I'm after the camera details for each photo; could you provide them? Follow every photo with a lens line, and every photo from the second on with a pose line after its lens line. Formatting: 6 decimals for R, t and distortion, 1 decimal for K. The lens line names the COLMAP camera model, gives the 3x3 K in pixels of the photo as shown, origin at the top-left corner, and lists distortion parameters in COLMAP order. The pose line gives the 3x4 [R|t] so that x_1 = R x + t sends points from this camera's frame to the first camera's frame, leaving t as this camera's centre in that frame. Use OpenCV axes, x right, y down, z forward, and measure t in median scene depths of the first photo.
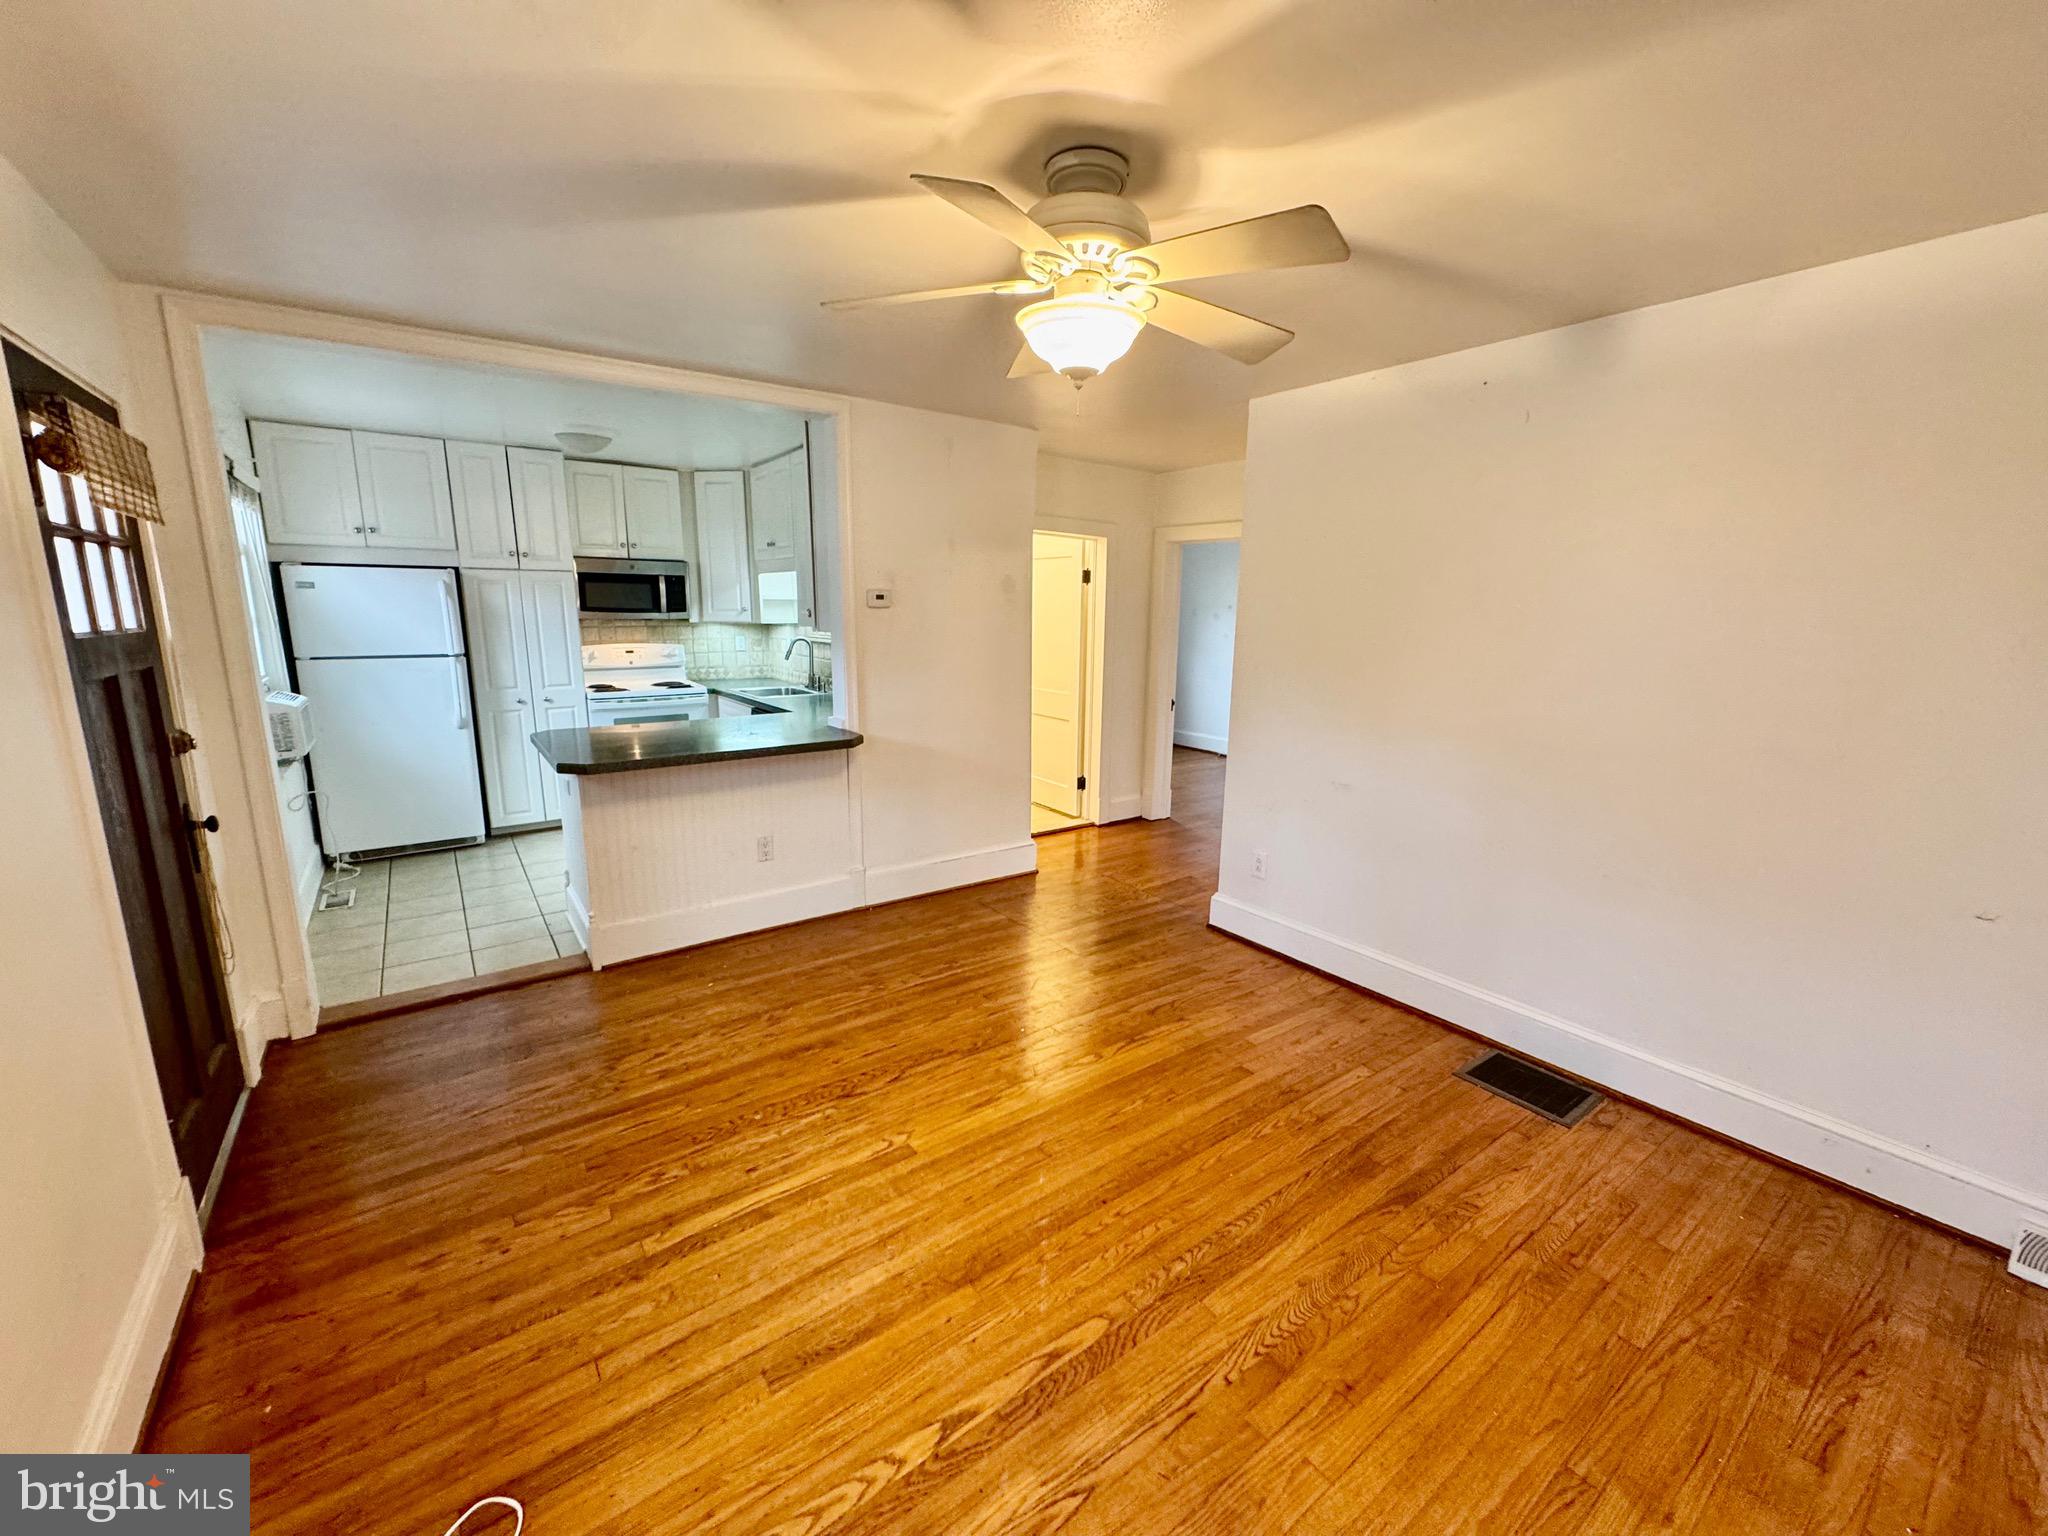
lens RADIAL K [[817.0, 0, 1024.0], [0, 817.0, 766.8], [0, 0, 1]] dist [-0.002247, 0.000391]
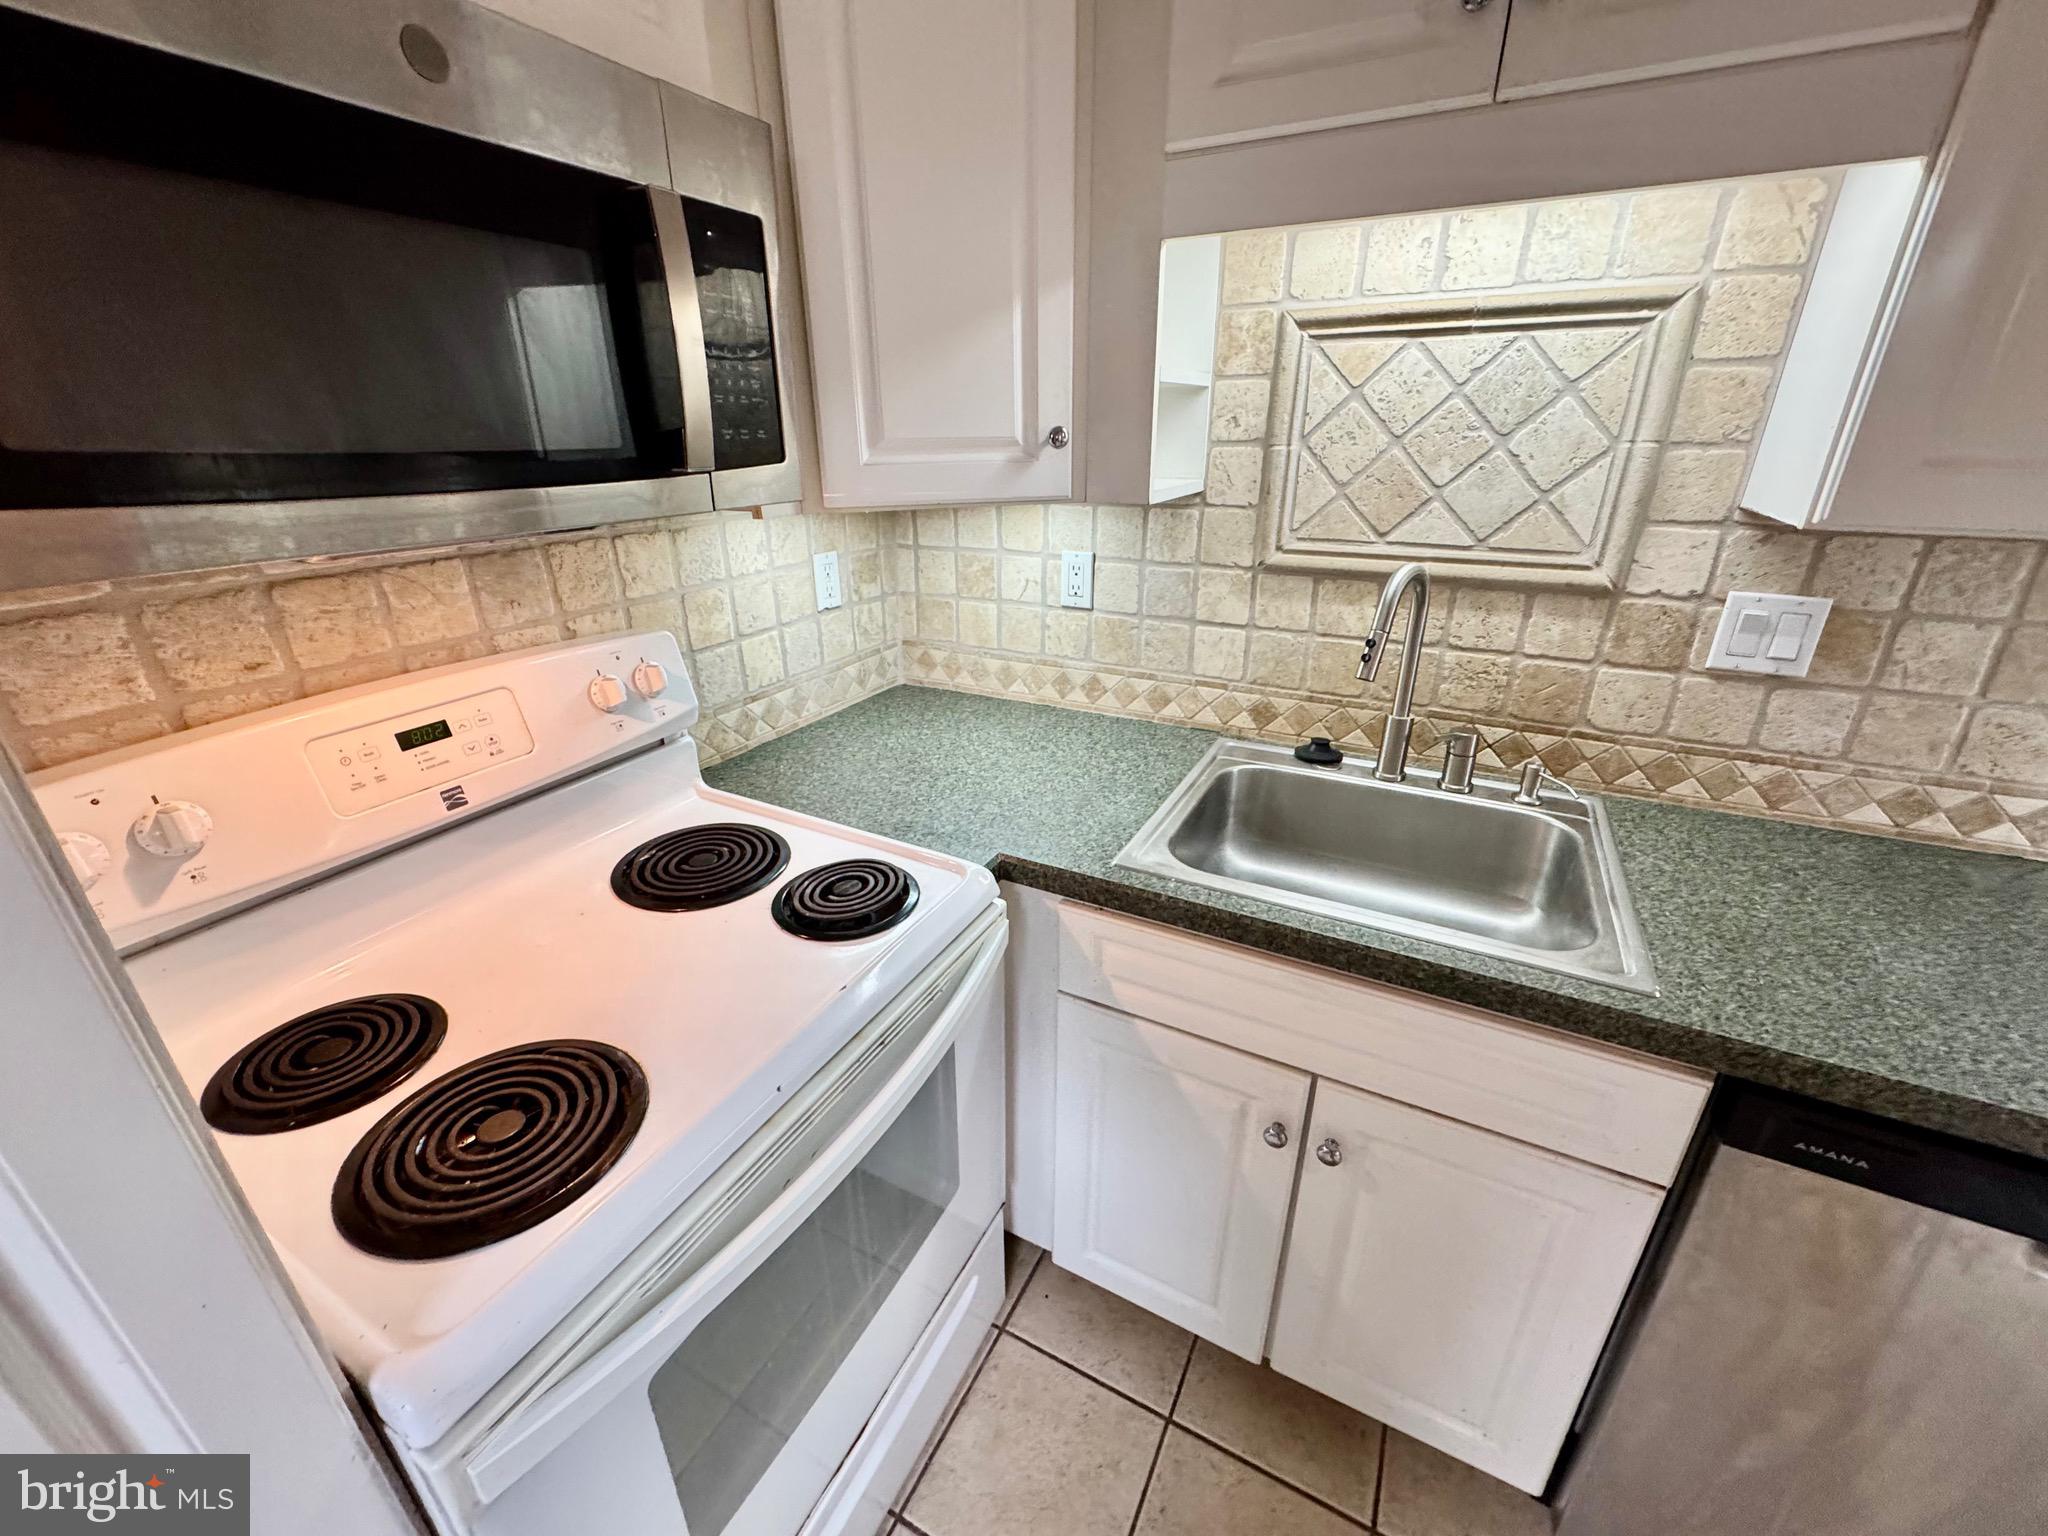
lens RADIAL K [[817.0, 0, 1022.8], [0, 817.0, 766.1], [0, 0, 1]] dist [-0.002247, 0.000391]
pose [[0.900805, -0.186151, 0.392299, -0.695641], [0.102558, 0.969096, 0.224353, -0.250869], [-0.421939, -0.161865, 0.892058, 1.269334]]
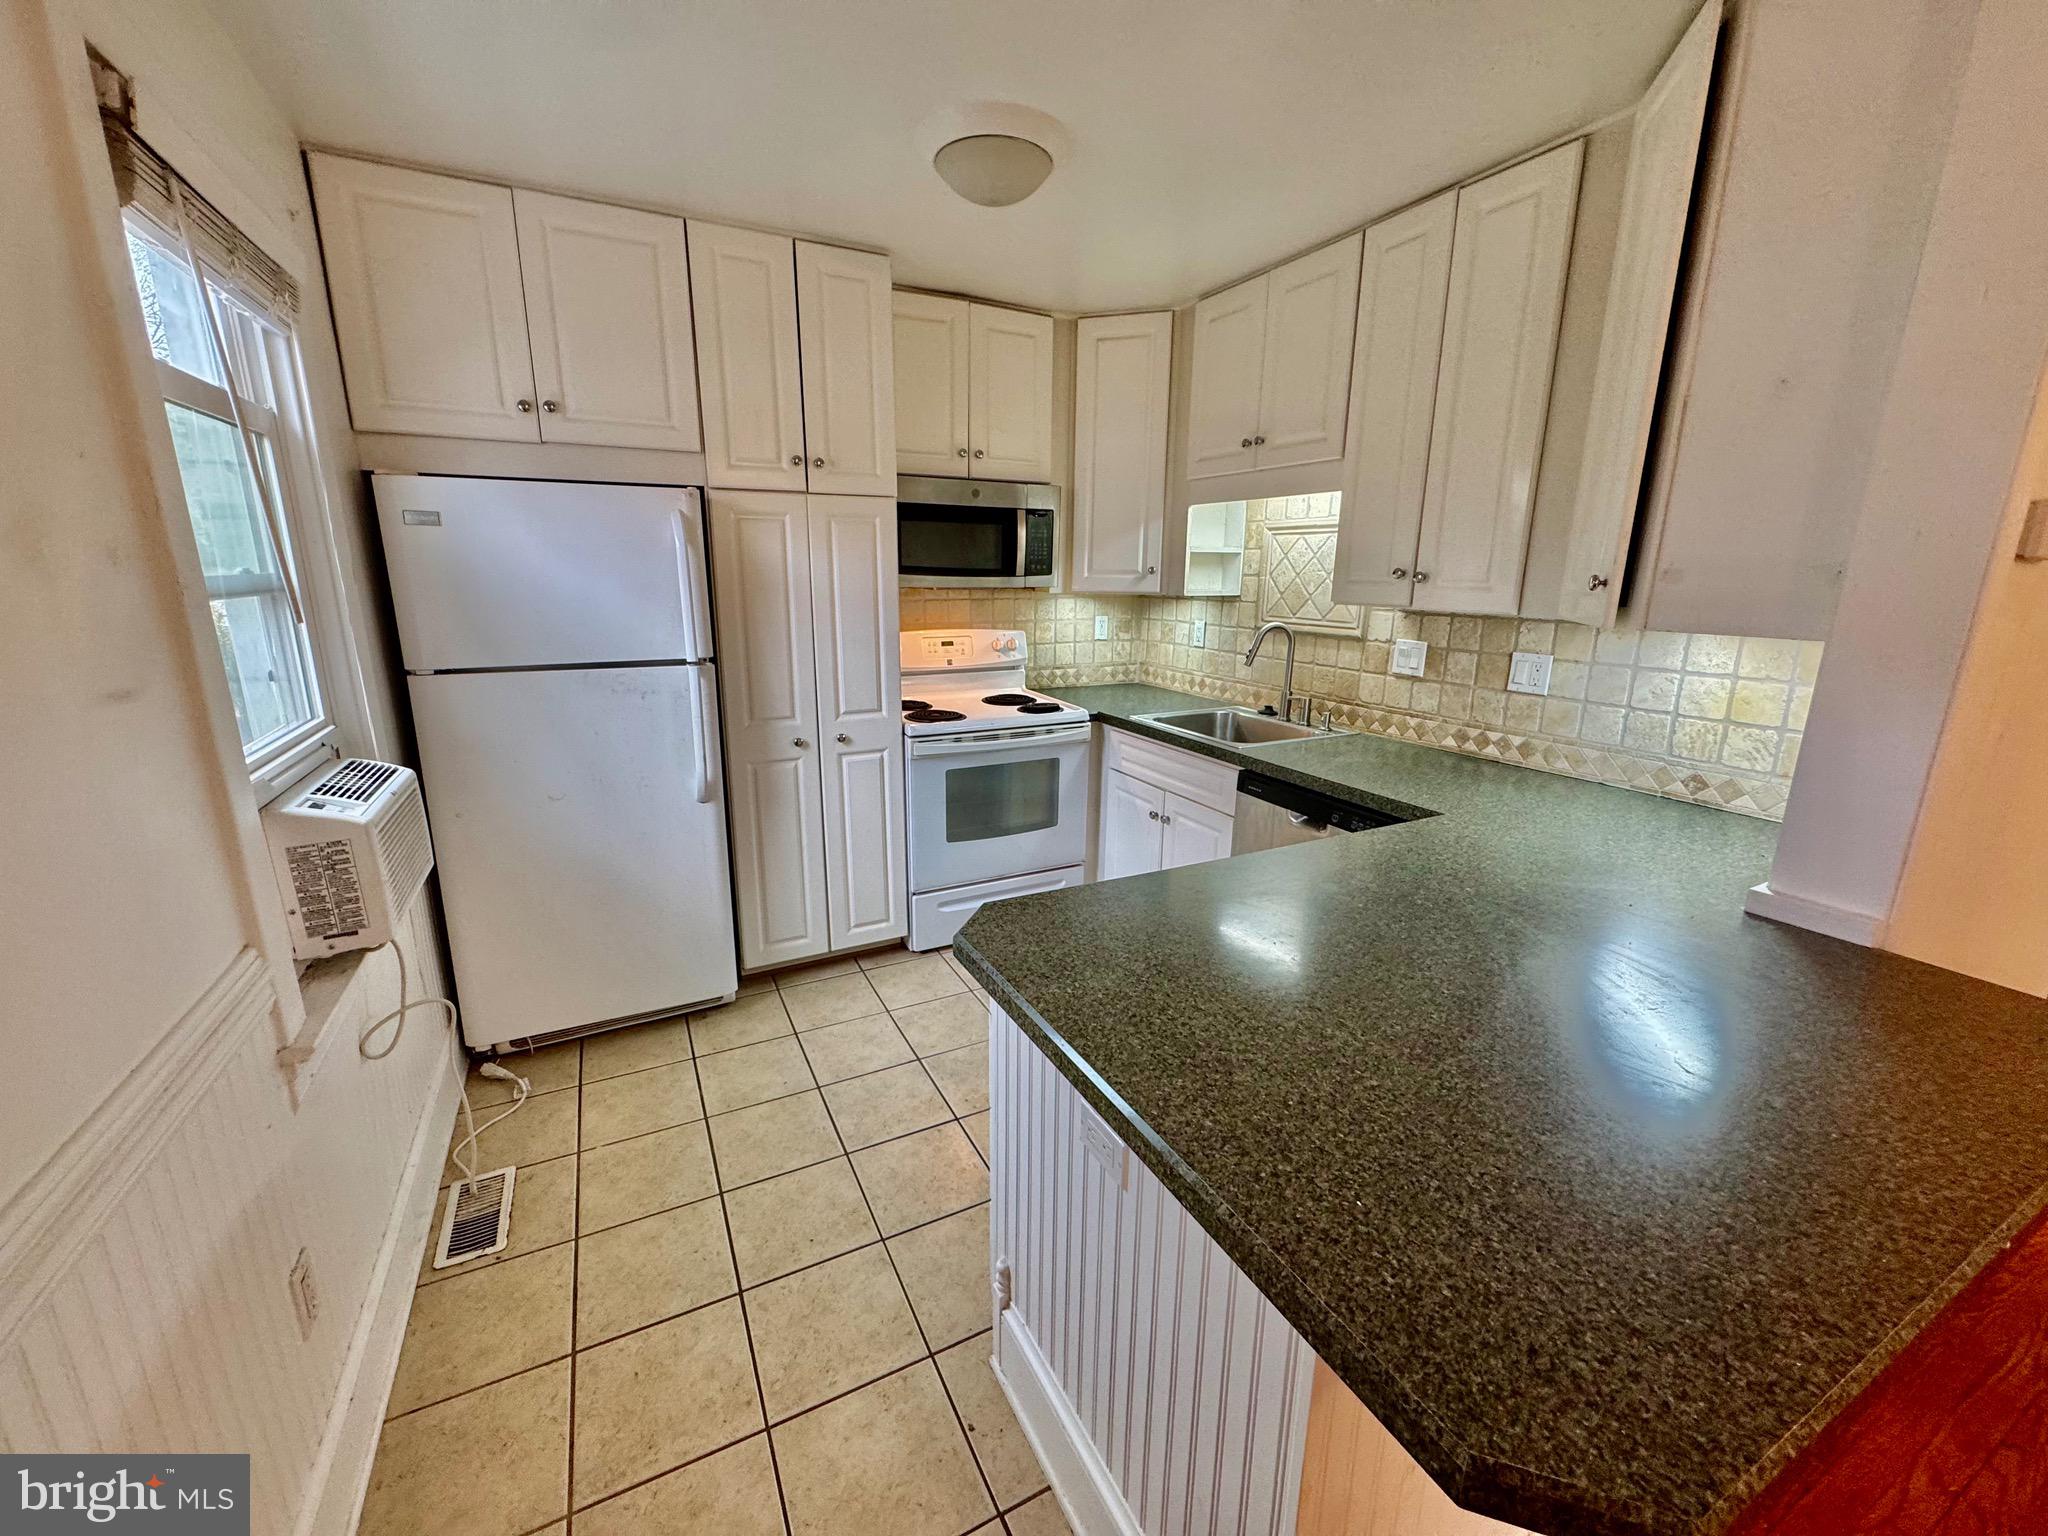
lens RADIAL K [[817.0, 0, 1023.5], [0, 817.0, 764.7], [0, 0, 1]] dist [-0.002247, 0.000391]
pose [[0.986283, 0.036891, -0.160886, -0.522467], [-0.030183, 0.998578, 0.043939, -0.127827], [0.162278, -0.038480, 0.985994, 0.670296]]
